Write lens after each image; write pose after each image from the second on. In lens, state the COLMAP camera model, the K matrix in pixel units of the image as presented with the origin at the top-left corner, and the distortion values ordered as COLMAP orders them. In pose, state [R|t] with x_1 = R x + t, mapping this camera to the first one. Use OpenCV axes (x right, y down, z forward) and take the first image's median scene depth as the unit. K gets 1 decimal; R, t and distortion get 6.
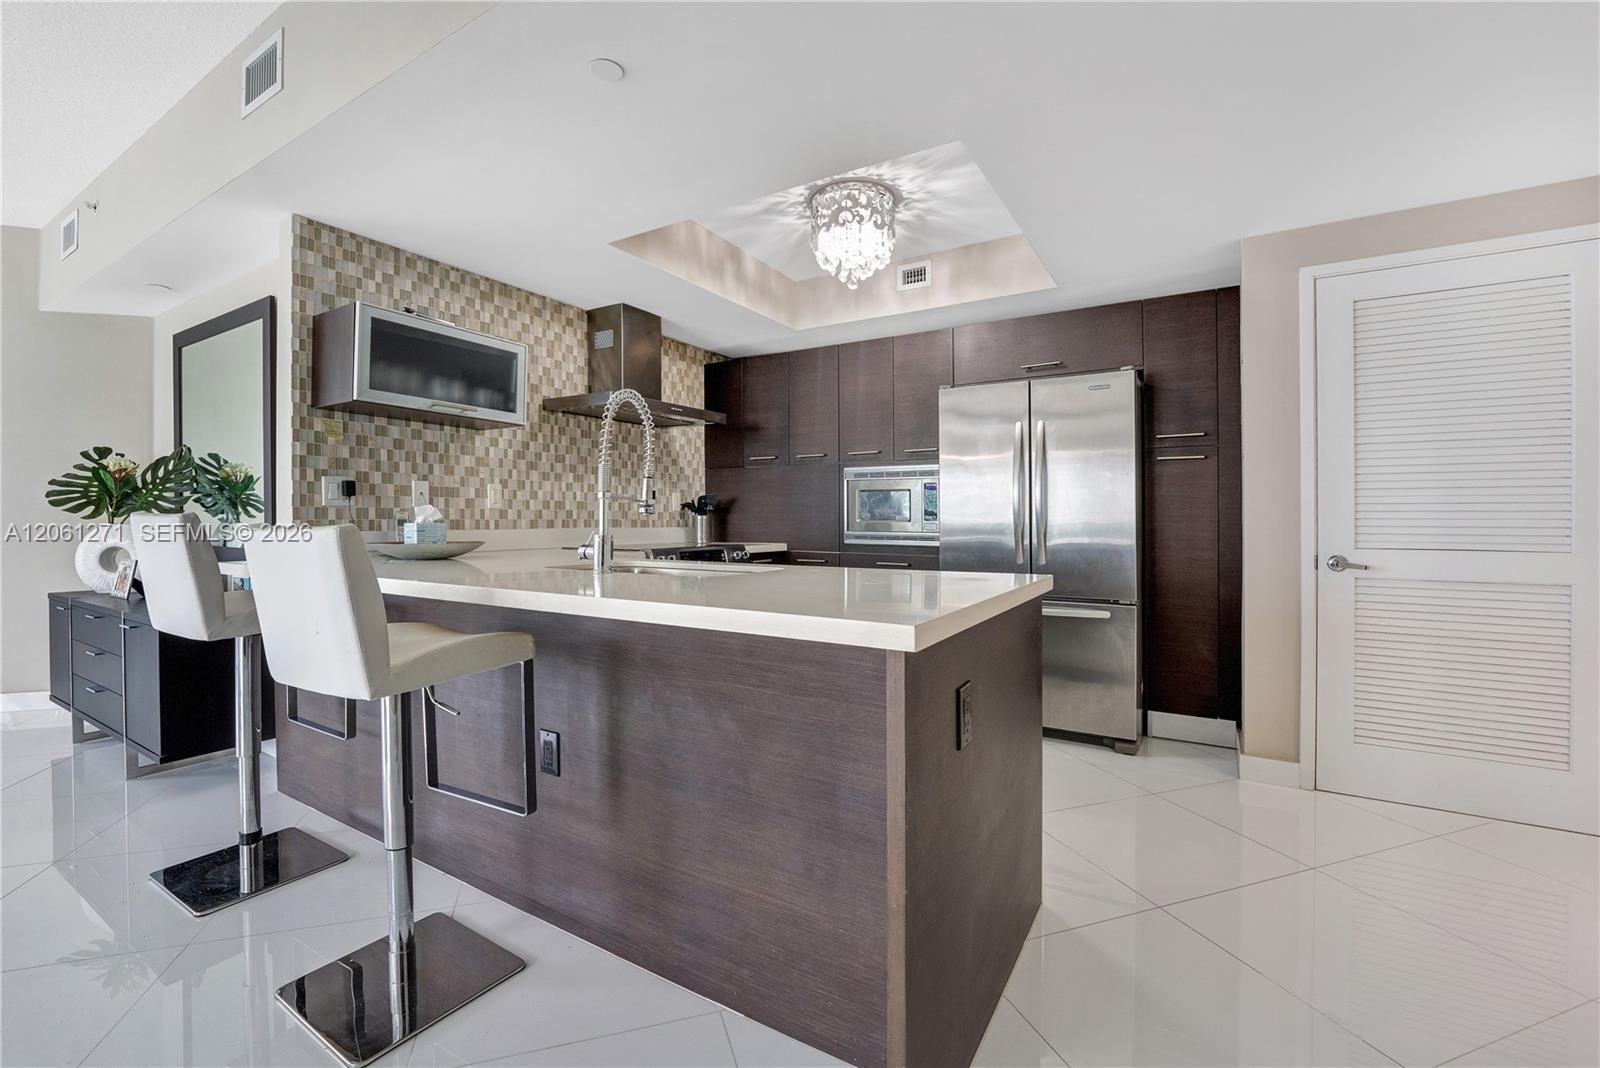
lens RADIAL K [[664.1, 0, 818.6], [0, 664.1, 520.8], [0, 0, 1]] dist [-0.021584, 0.002330]
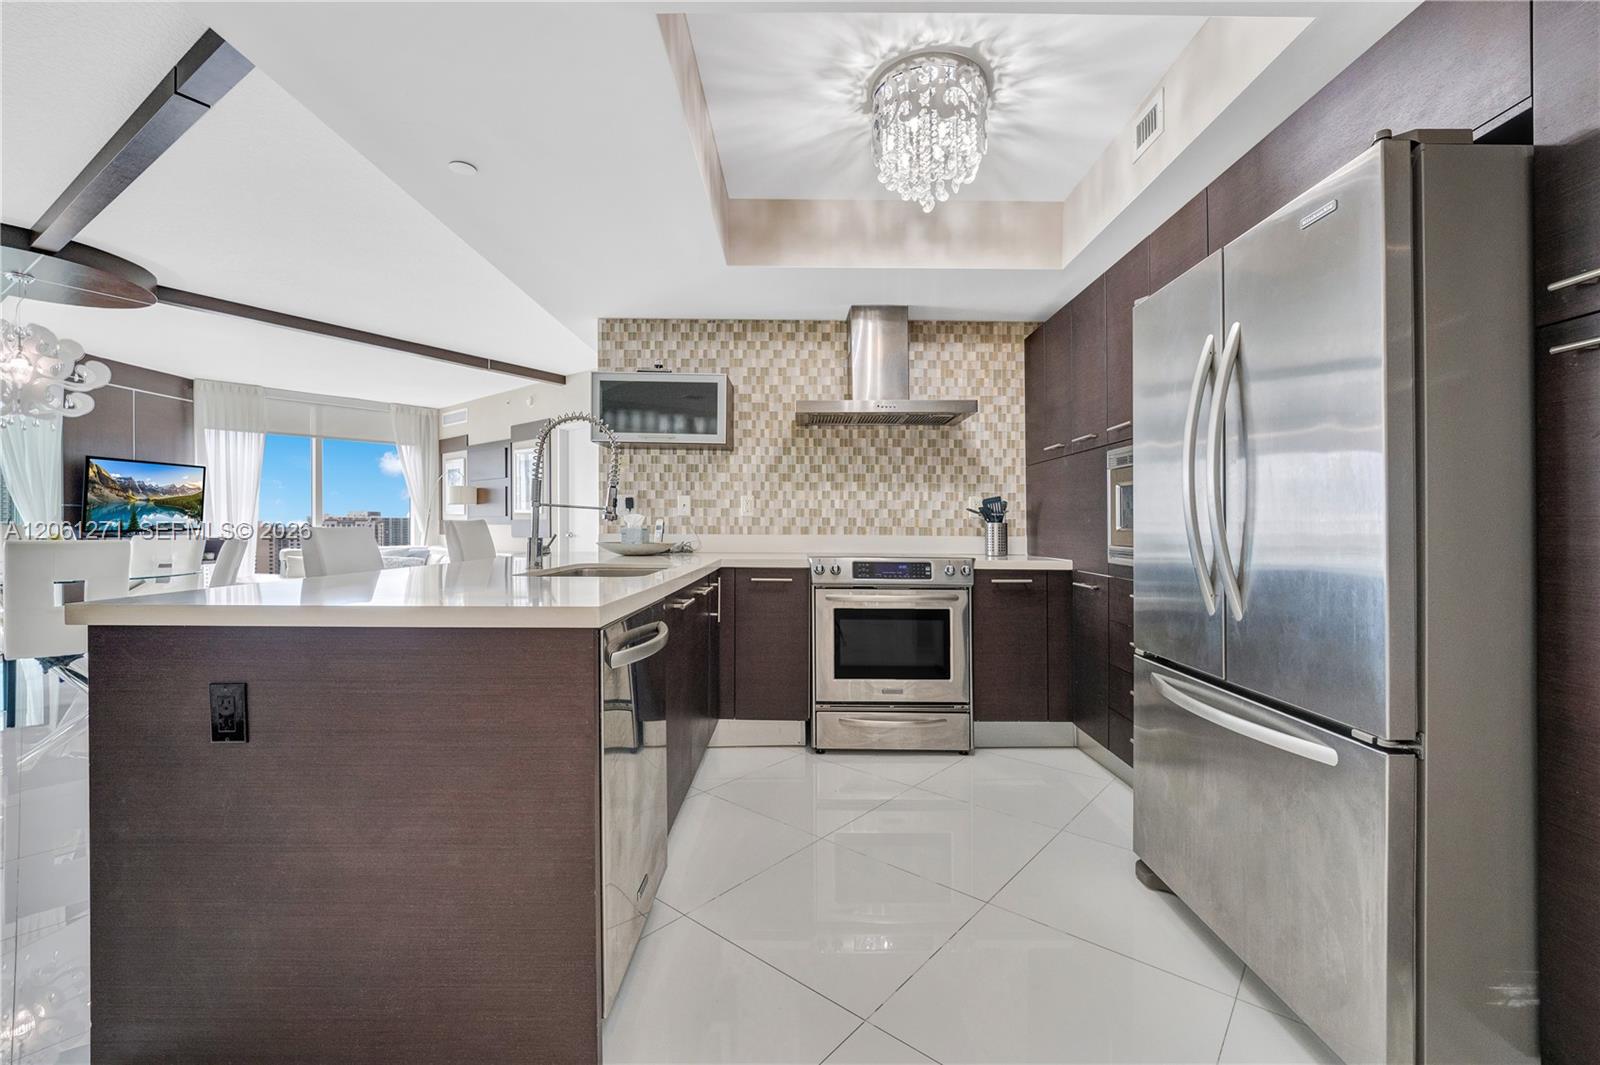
lens RADIAL K [[679.5, 0, 803.4], [0, 679.5, 527.3], [0, 0, 1]] dist [-0.014119, 0.001359]
pose [[0.519244, 0.003191, -0.854620, 0.580893], [-0.006401, 0.999980, -0.000155, 0.000031], [0.854602, 0.005551, 0.519254, 0.463784]]
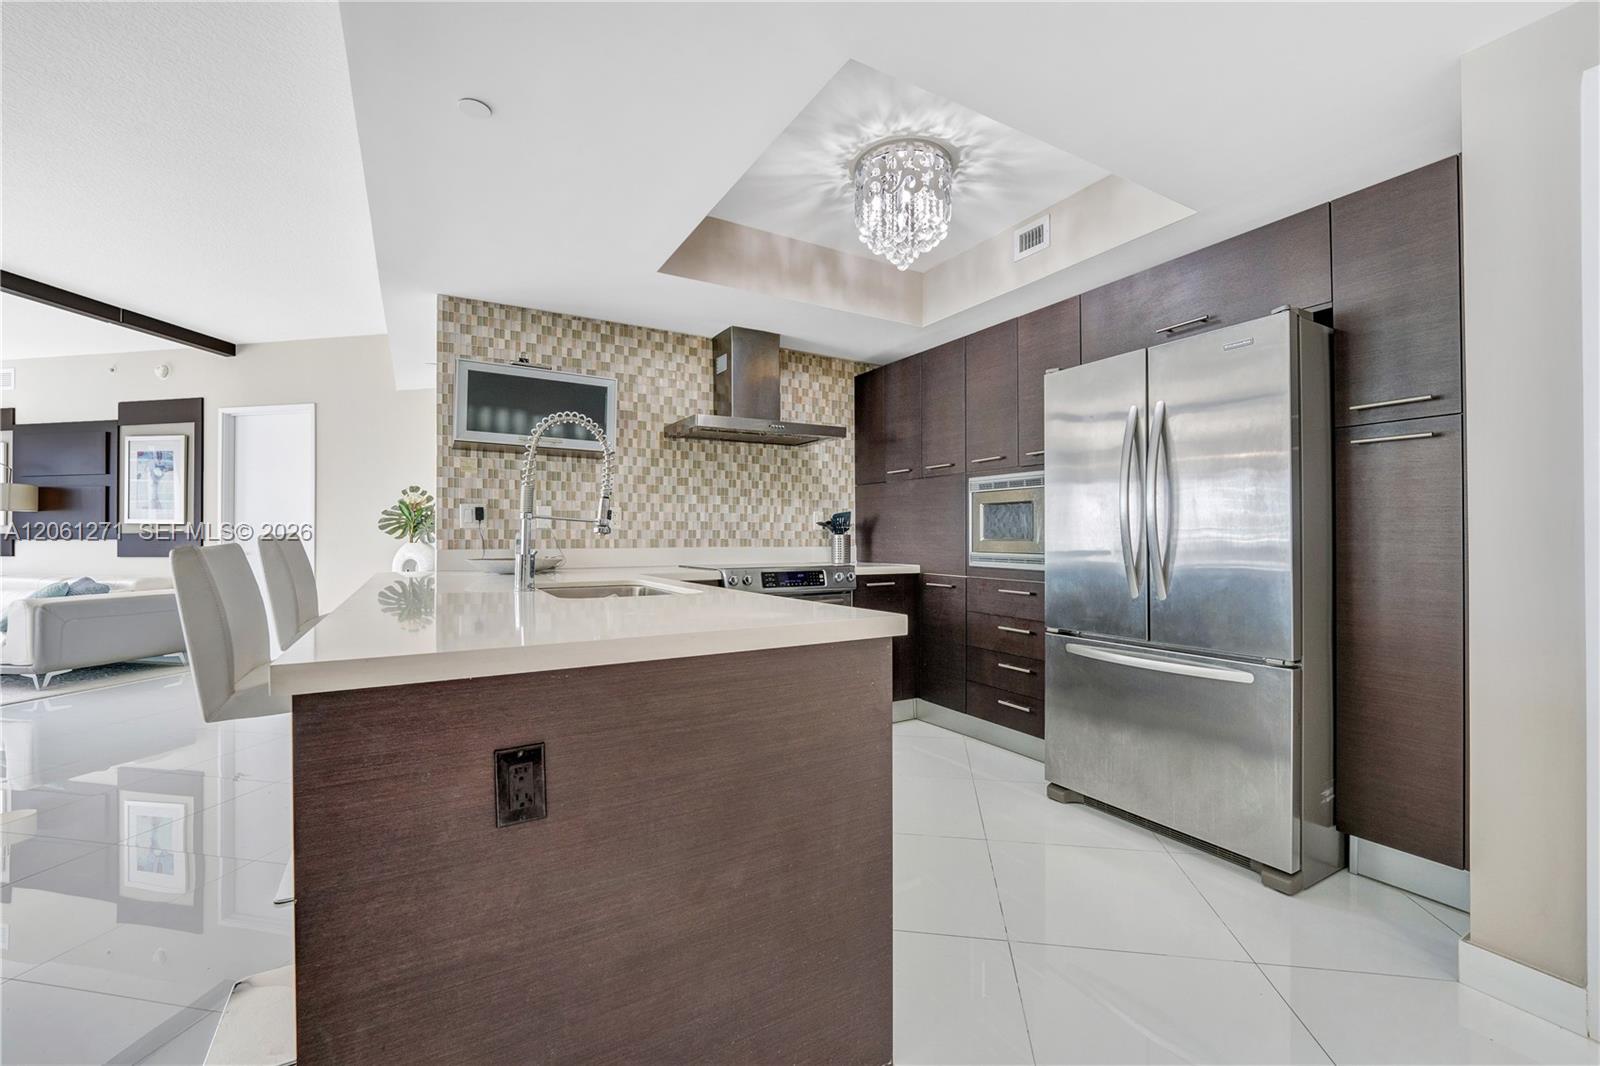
lens RADIAL K [[664.1, 0, 828.7], [0, 664.1, 535.3], [0, 0, 1]] dist [-0.021584, 0.002330]
pose [[0.884796, -0.004610, -0.465955, 0.340643], [0.001968, 0.999979, -0.006157, -0.000647], [0.465974, 0.004531, 0.884787, 0.186105]]
